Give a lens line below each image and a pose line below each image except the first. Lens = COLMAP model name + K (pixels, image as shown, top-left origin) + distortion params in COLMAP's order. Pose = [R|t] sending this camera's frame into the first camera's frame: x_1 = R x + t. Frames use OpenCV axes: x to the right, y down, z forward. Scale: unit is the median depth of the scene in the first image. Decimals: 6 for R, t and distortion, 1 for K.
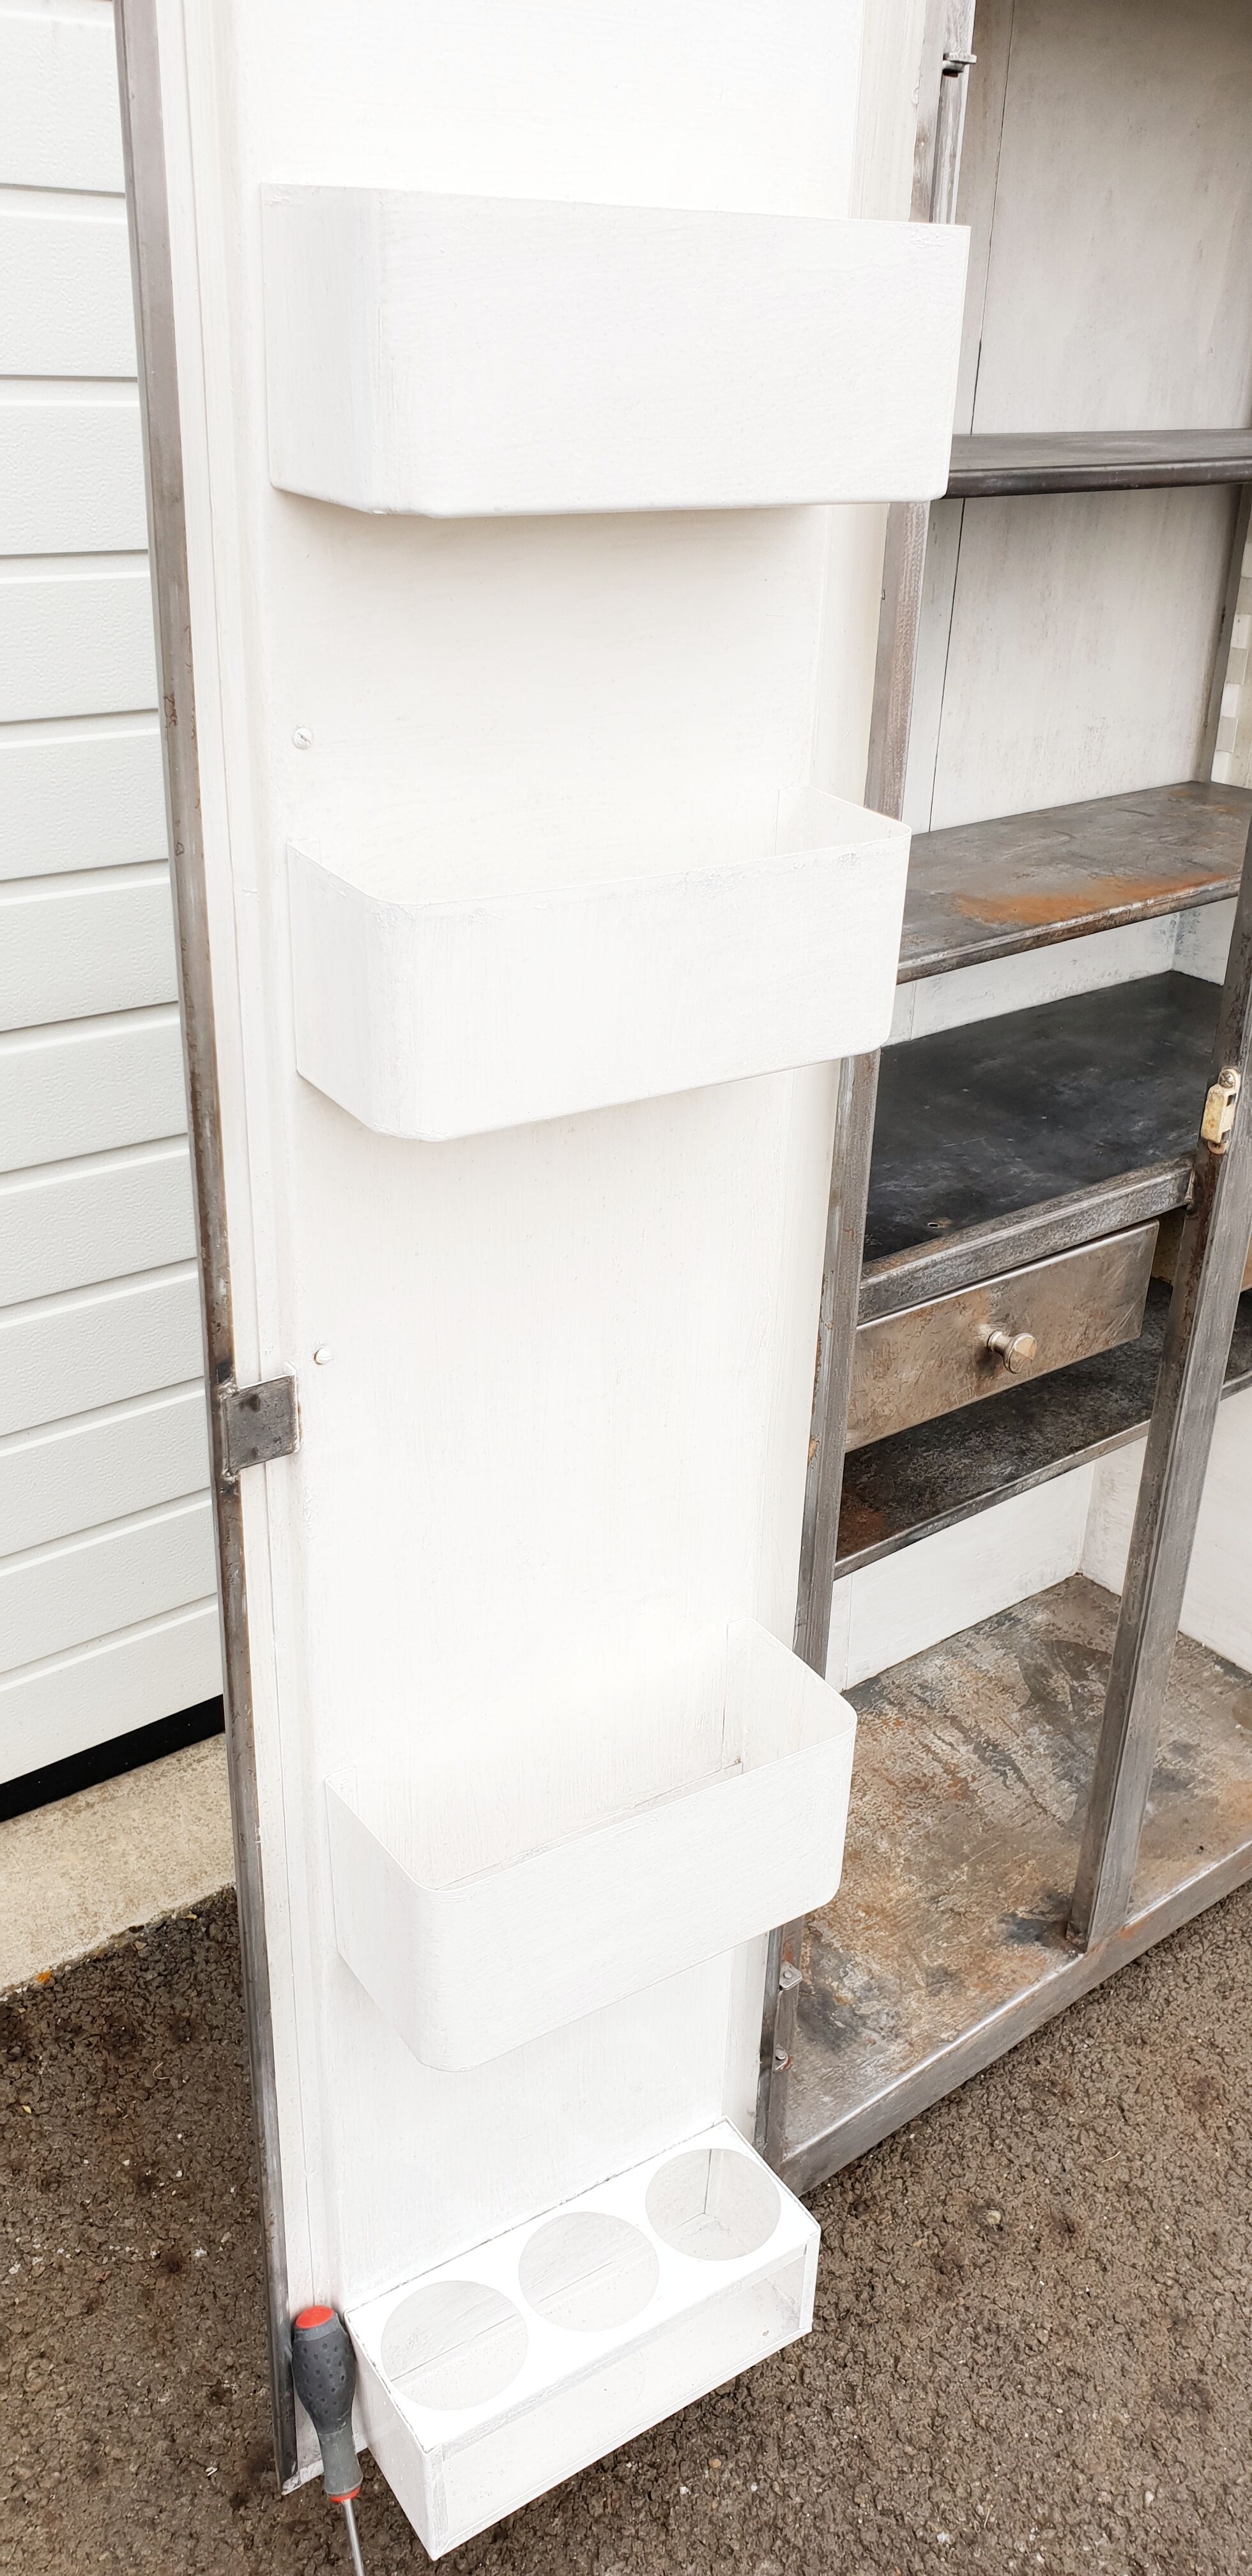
lens RADIAL K [[2051.9, 0, 660.3], [0, 2051.9, 1302.9], [0, 0, 1]] dist [0.002033, 0.023633]
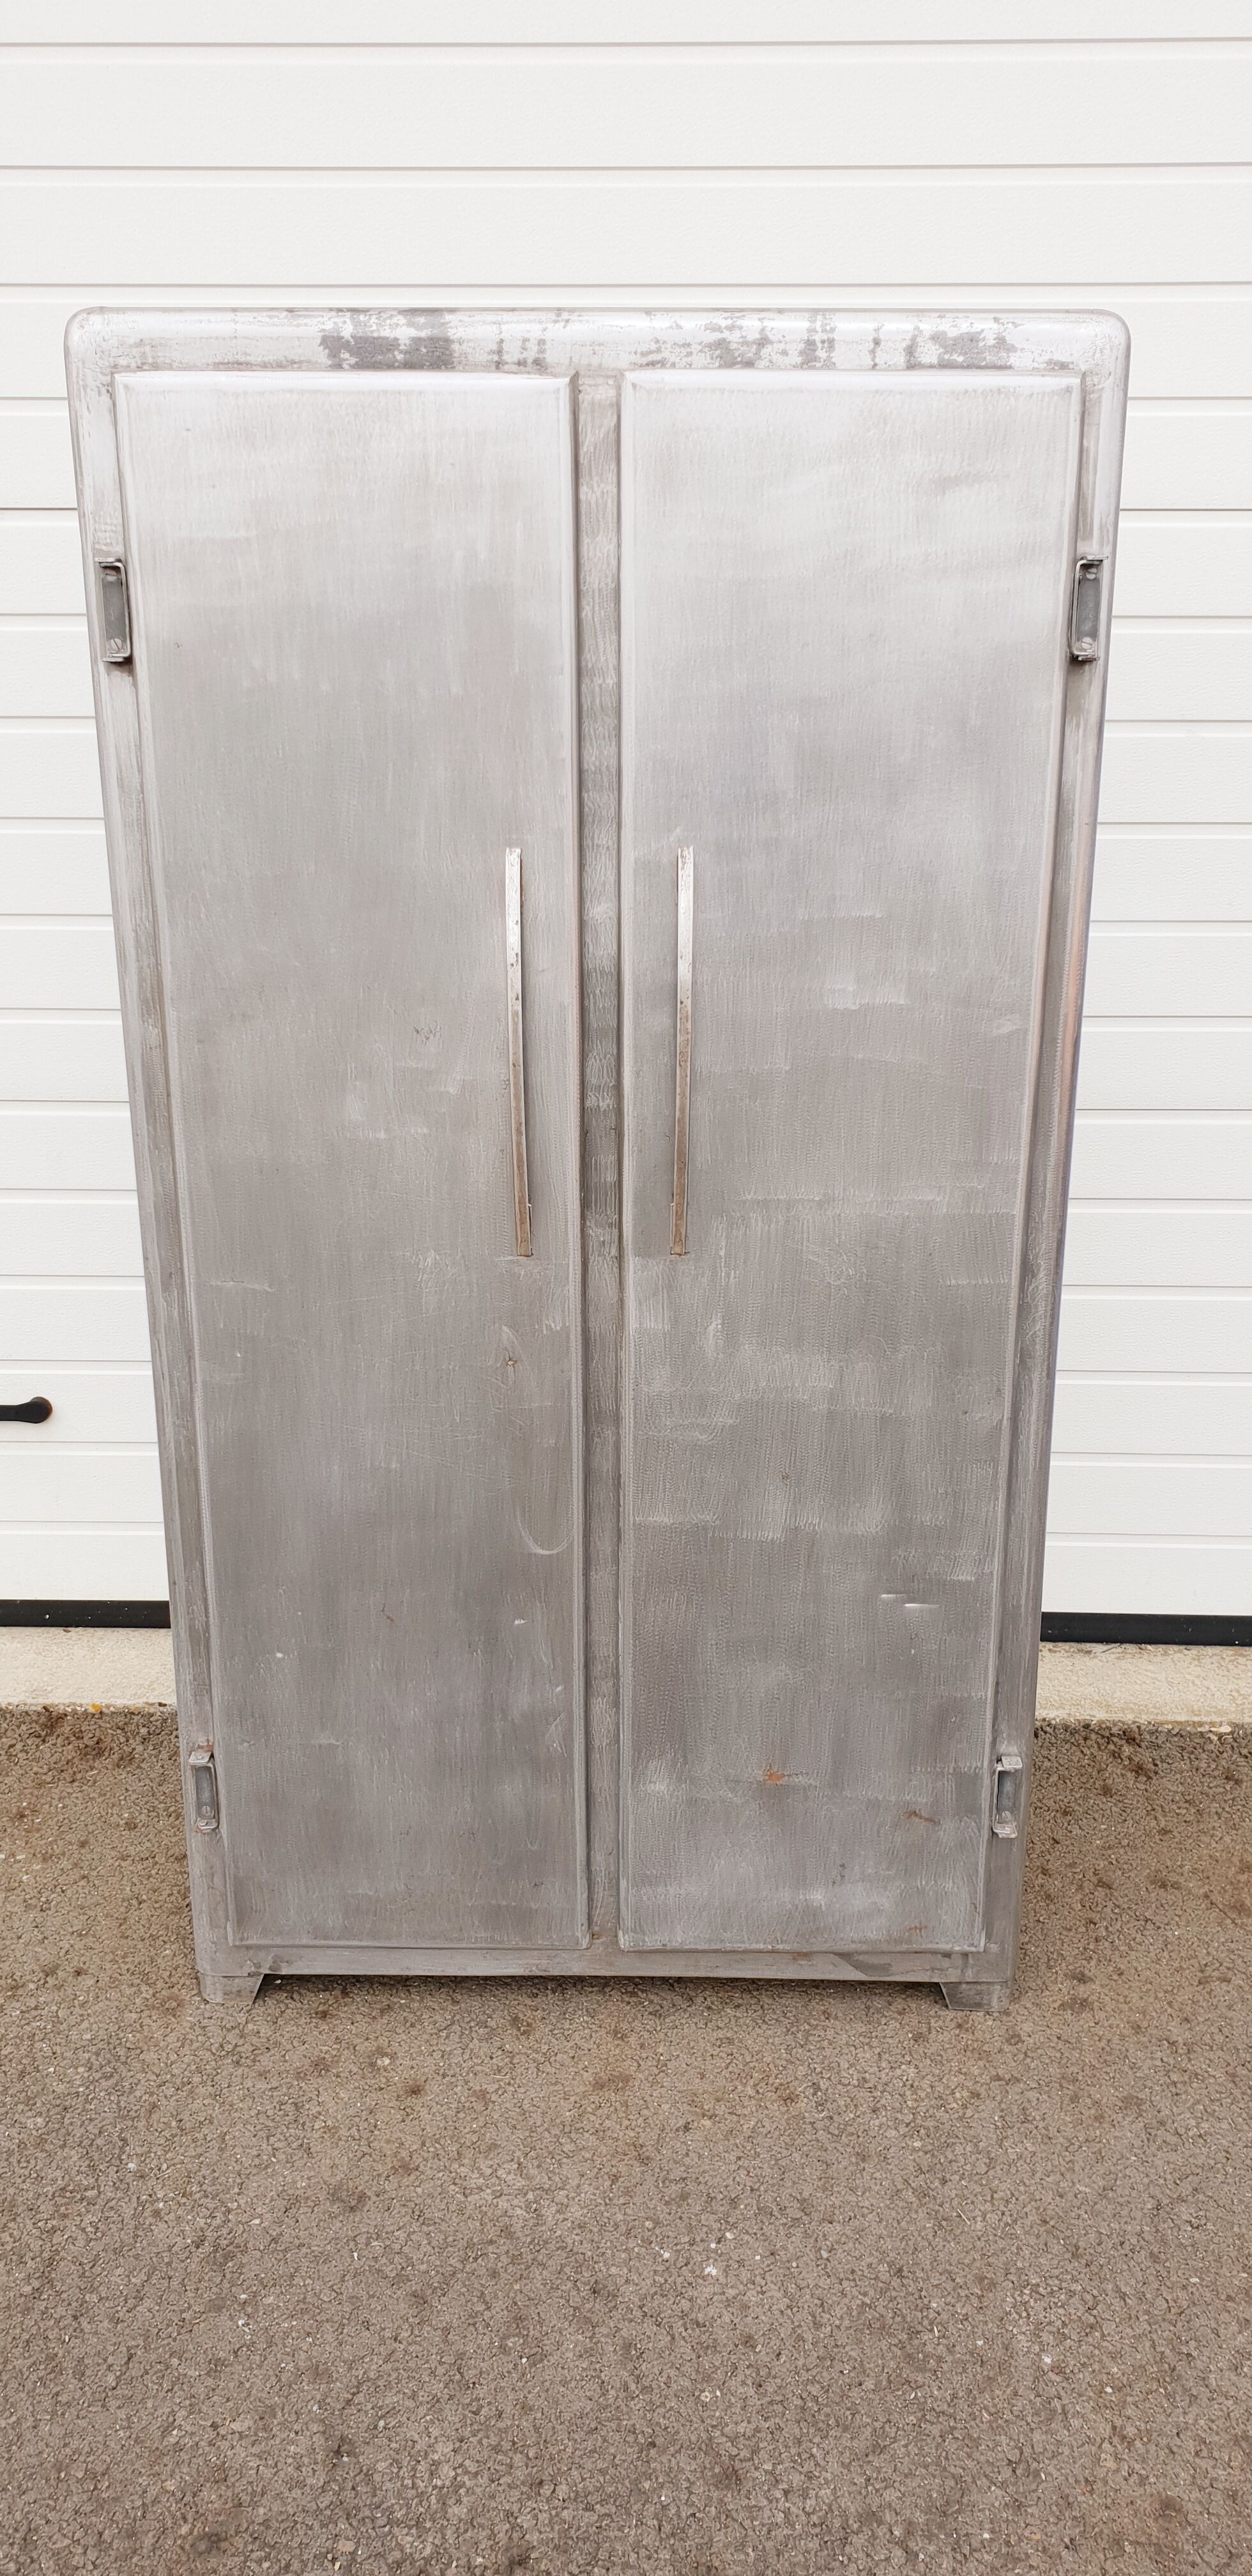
lens RADIAL K [[2051.9, 0, 644.7], [0, 2051.9, 1249.7], [0, 0, 1]] dist [0.002033, 0.023633]
pose [[0.756722, 0.158115, -0.634328, 1.023394], [-0.261896, 0.962366, -0.072546, 0.003184], [0.598985, 0.221025, 0.769653, -0.011700]]
